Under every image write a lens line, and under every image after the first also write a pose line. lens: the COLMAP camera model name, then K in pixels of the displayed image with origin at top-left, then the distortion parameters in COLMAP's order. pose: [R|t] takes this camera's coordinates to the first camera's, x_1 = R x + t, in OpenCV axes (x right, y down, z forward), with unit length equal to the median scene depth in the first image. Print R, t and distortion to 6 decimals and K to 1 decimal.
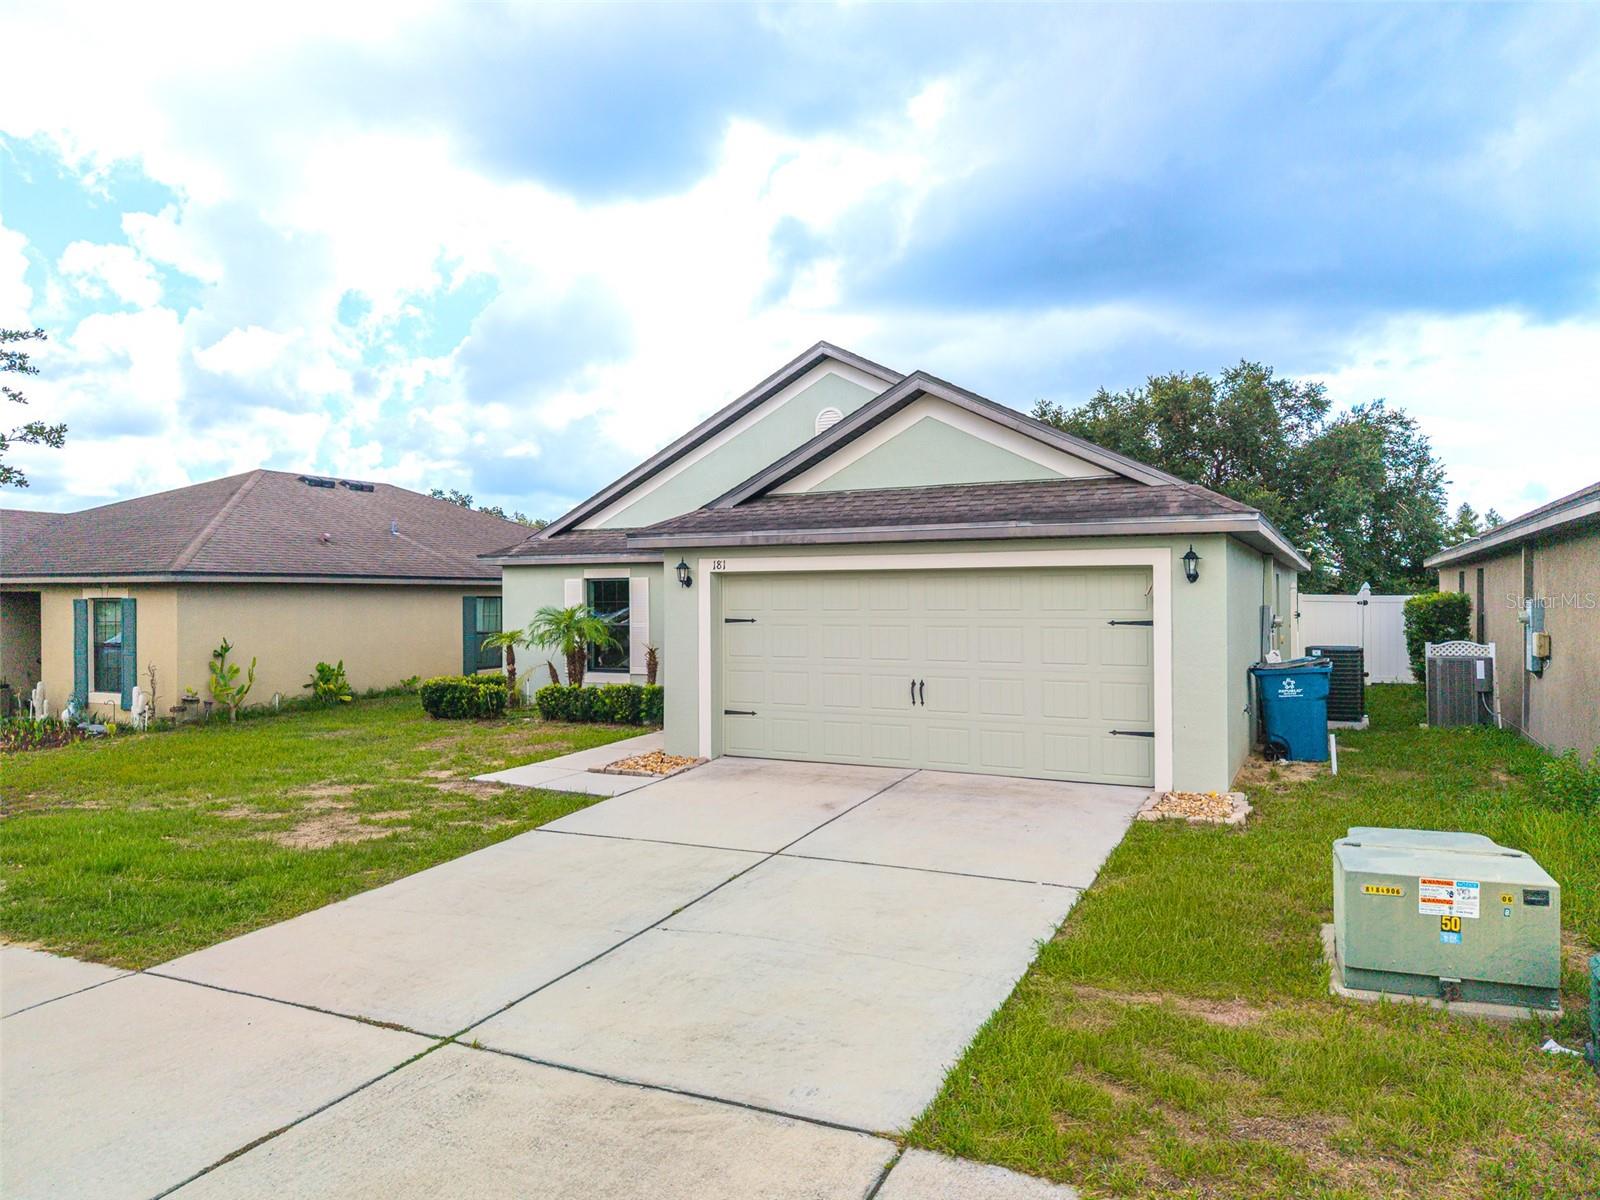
lens RADIAL K [[1077.6, 0, 804.9], [0, 1077.6, 607.1], [0, 0, 1]] dist [0.067343, -0.079269]
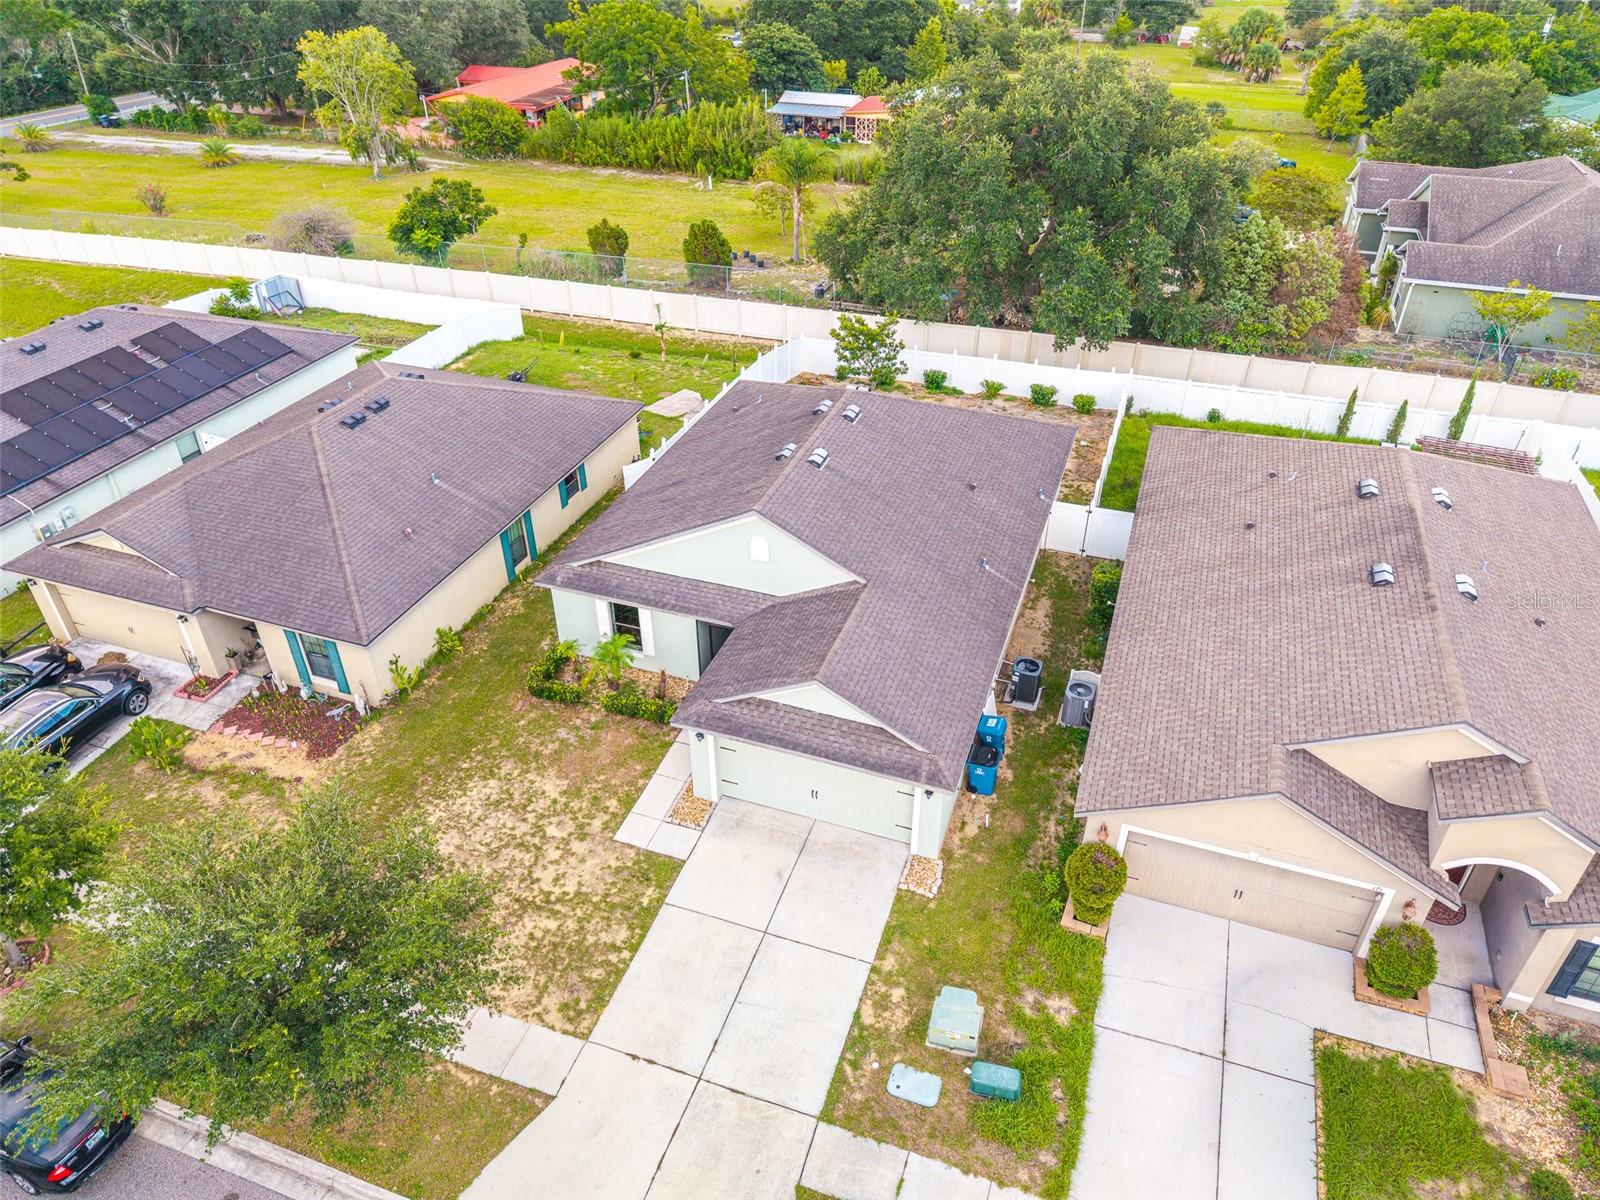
lens RADIAL K [[1077.6, 0, 804.9], [0, 1077.6, 607.1], [0, 0, 1]] dist [0.067343, -0.079269]
pose [[0.992874, -0.056182, 0.105090, -0.116879], [-0.012558, 0.827646, 0.561110, -1.381446], [-0.118502, -0.558432, 0.821043, -0.559582]]
